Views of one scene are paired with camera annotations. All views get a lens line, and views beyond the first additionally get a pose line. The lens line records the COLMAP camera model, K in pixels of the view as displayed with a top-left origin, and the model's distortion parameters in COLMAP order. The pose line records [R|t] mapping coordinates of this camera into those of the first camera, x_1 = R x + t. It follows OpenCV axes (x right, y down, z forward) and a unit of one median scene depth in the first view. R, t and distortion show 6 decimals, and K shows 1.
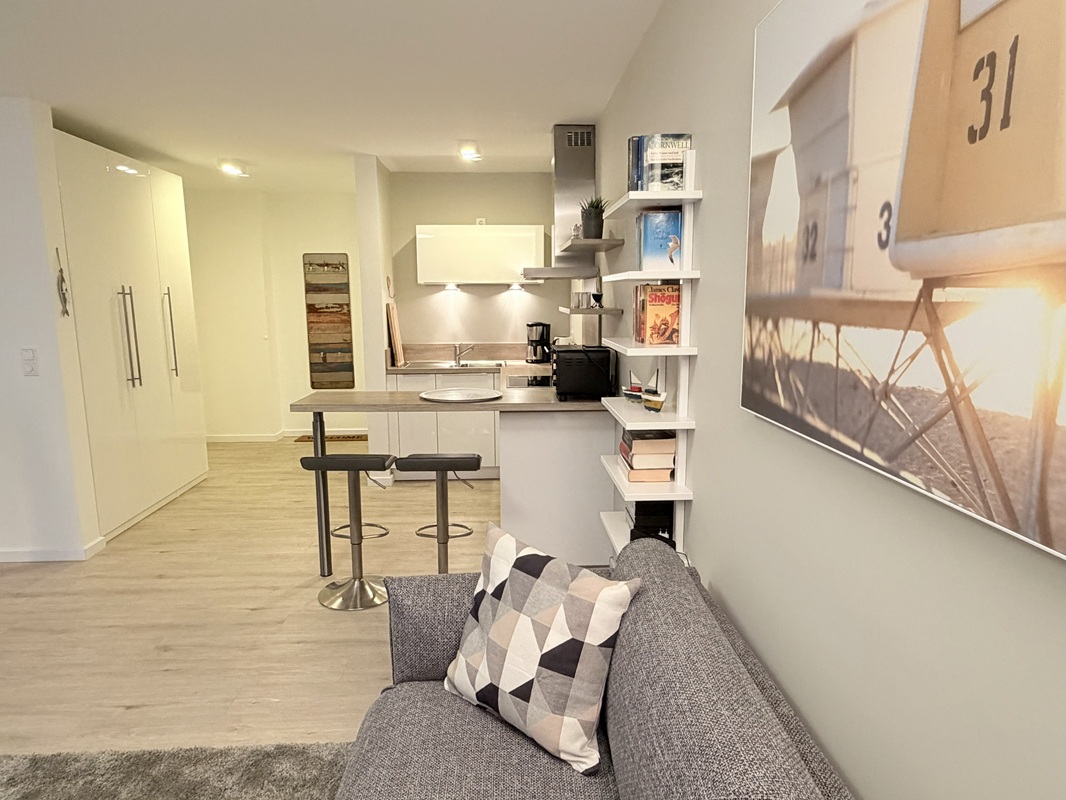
lens RADIAL K [[654.8, 0, 533.0], [0, 654.8, 400.0], [0, 0, 1]] dist [0.000369, 0.000365]
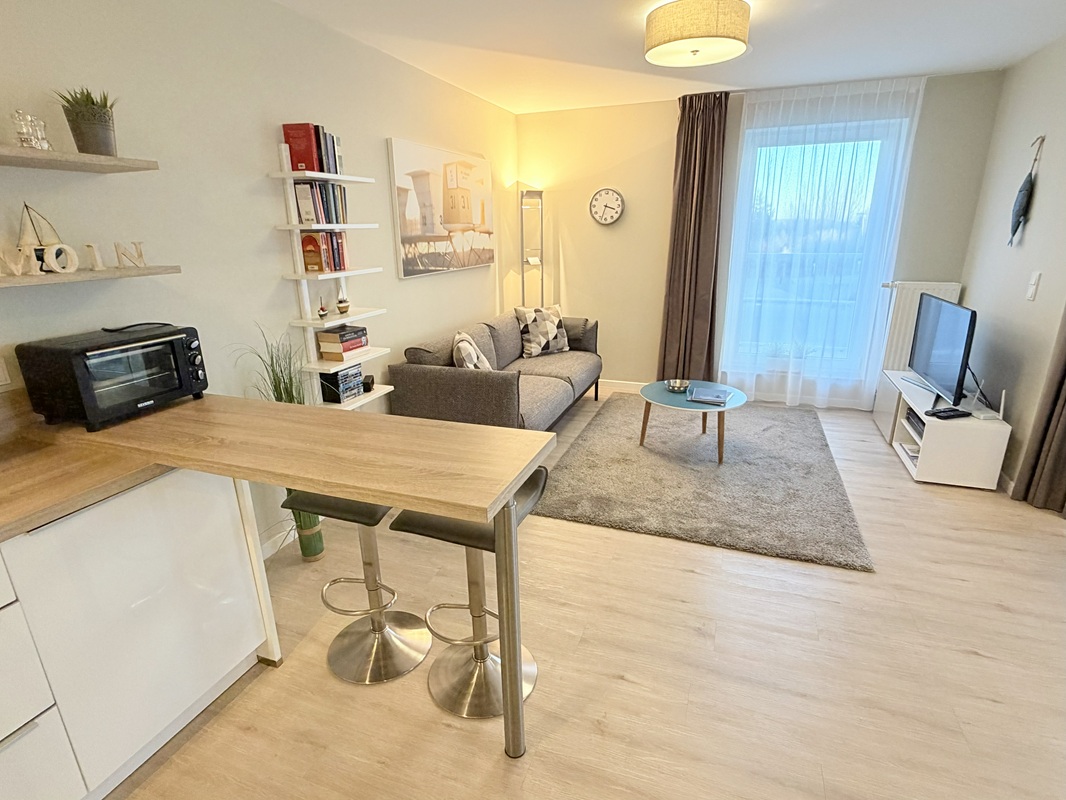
lens RADIAL K [[559.6, 0, 533.0], [0, 559.6, 400.0], [0, 0, 1]] dist [-0.001101, 0.000045]
pose [[-0.921777, -0.100789, 0.374391, -1.682780], [0.075974, 0.899948, 0.429327, -0.747343], [-0.380204, 0.424188, -0.821894, 4.438161]]
